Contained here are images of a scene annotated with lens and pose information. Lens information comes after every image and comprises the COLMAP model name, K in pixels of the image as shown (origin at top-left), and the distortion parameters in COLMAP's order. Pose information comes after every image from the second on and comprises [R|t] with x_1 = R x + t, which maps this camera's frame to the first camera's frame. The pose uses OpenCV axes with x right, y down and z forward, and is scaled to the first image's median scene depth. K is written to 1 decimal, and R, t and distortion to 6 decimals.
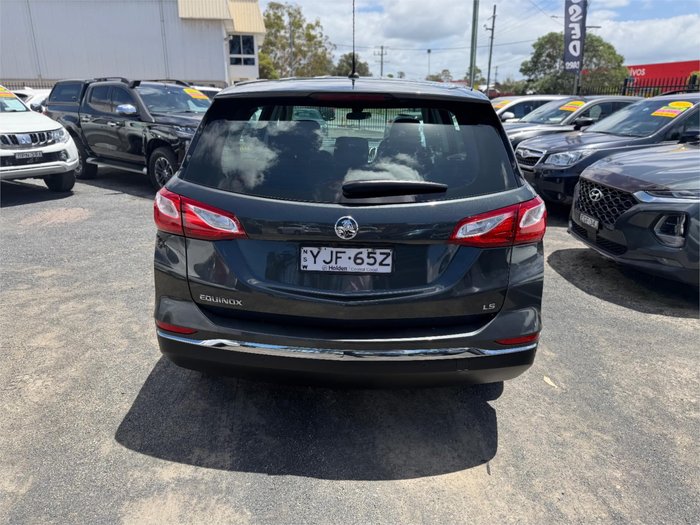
lens RADIAL K [[488.2, 0, 348.0], [0, 488.2, 261.8], [0, 0, 1]] dist [0.022670, -0.031122]
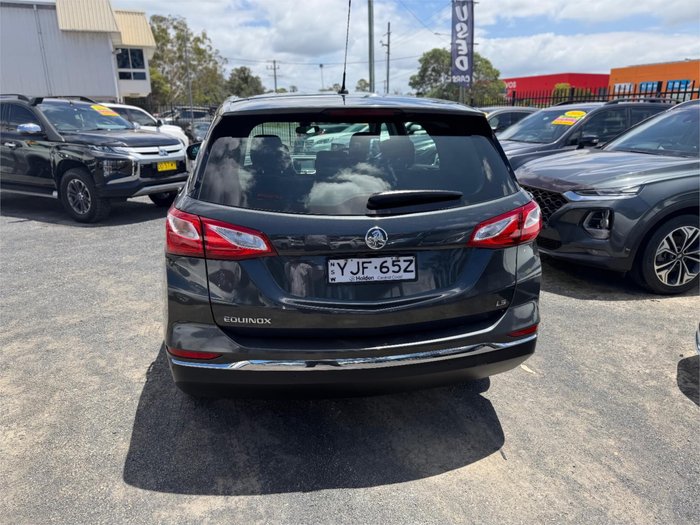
lens RADIAL K [[487.2, 0, 347.2], [0, 487.2, 265.9], [0, 0, 1]] dist [0.025464, -0.033693]
pose [[0.980120, -0.073800, 0.184170, -0.207351], [0.076970, 0.996982, -0.010110, -0.004374], [-0.182869, 0.024085, 0.982842, 0.001181]]
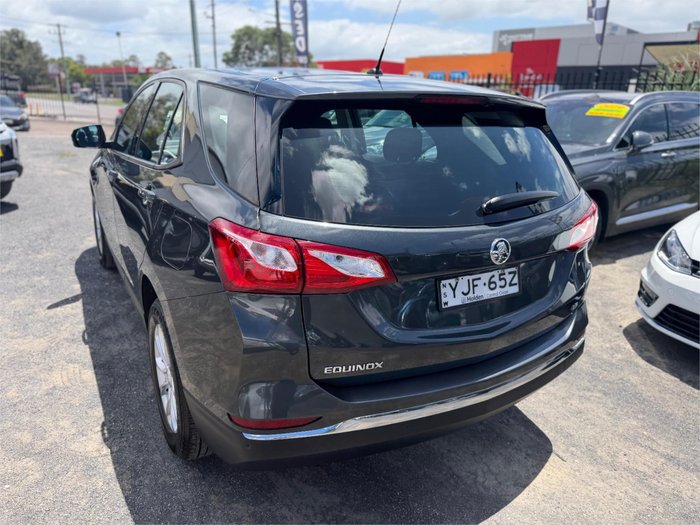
lens RADIAL K [[489.8, 0, 347.9], [0, 489.8, 270.8], [0, 0, 1]] dist [0.000567, -0.005260]
pose [[0.850146, -0.162626, 0.500803, -0.544976], [0.144980, 0.986642, 0.074279, -0.112100], [-0.506193, 0.009459, 0.862368, 0.310297]]
